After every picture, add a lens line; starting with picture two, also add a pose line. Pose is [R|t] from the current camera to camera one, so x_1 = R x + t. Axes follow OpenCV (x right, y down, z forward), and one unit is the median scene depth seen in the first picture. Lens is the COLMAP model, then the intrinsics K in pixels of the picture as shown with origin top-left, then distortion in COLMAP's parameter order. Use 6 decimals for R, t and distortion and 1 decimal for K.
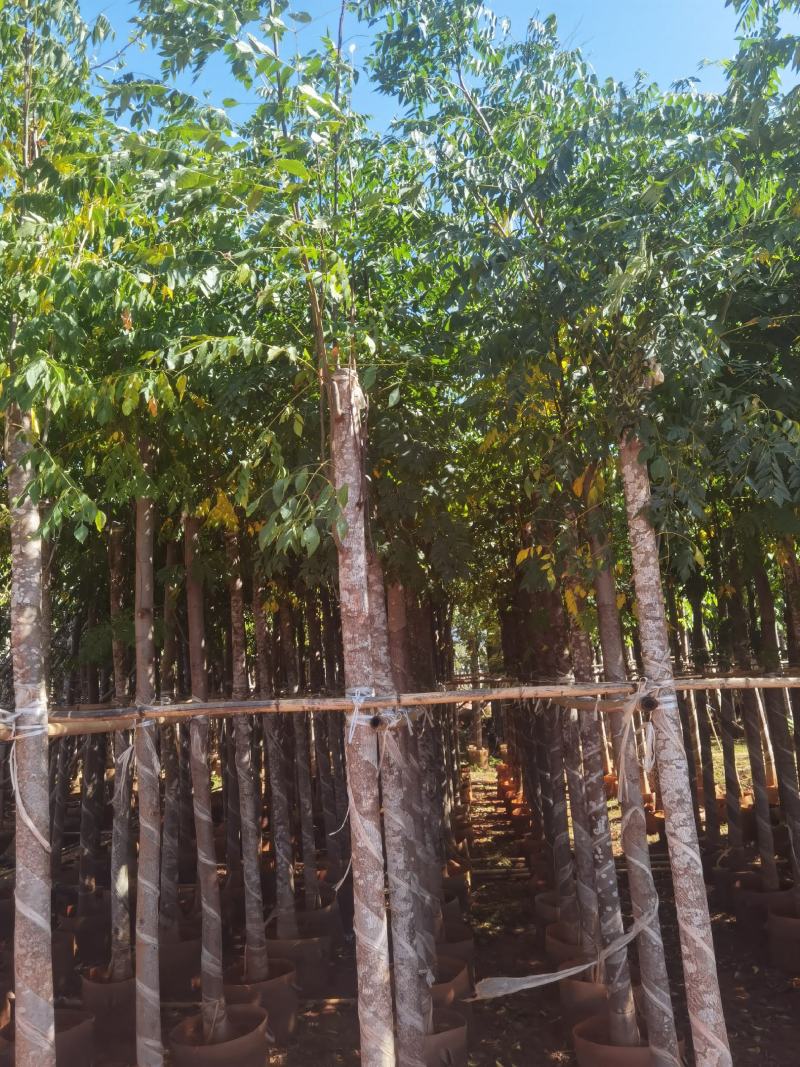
lens RADIAL K [[785.7, 0, 400.0], [0, 785.7, 533.5], [0, 0, 1]] dist [0.011831, -0.051687]
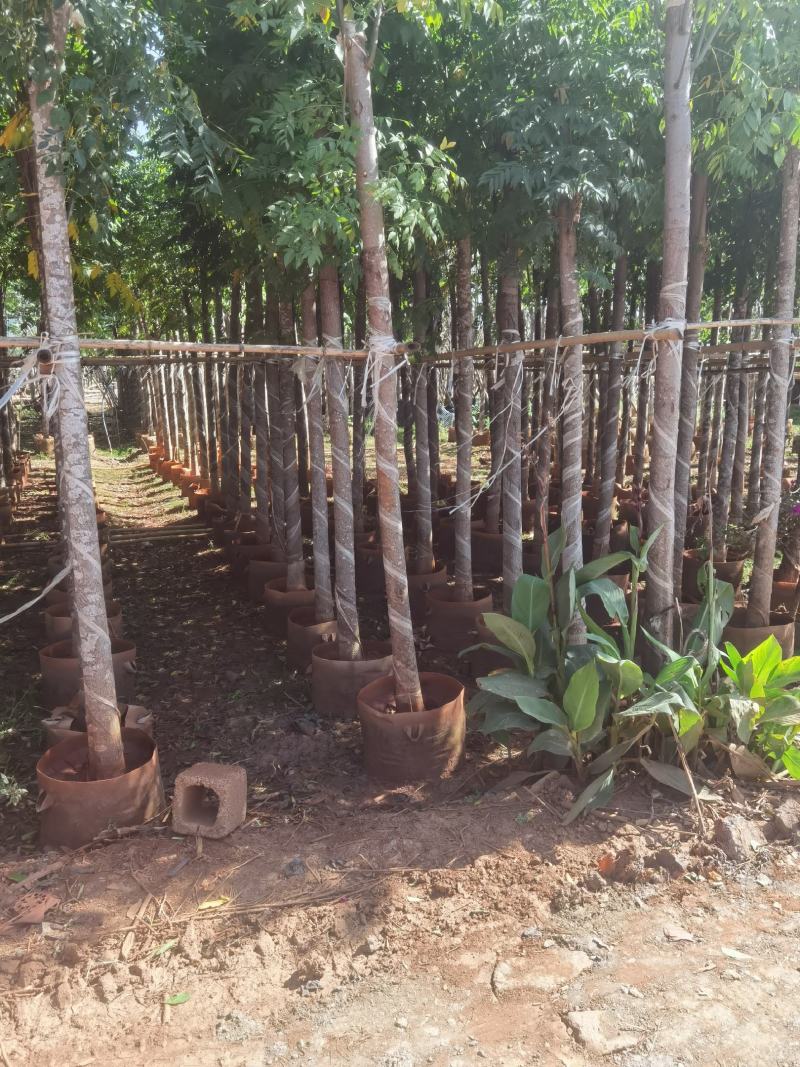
lens RADIAL K [[785.7, 0, 400.0], [0, 785.7, 533.5], [0, 0, 1]] dist [0.011831, -0.051687]
pose [[0.878125, -0.037447, 0.476964, 0.212540], [-0.142610, 0.931126, 0.335658, 0.010652], [-0.456683, -0.362769, 0.812305, -0.184850]]
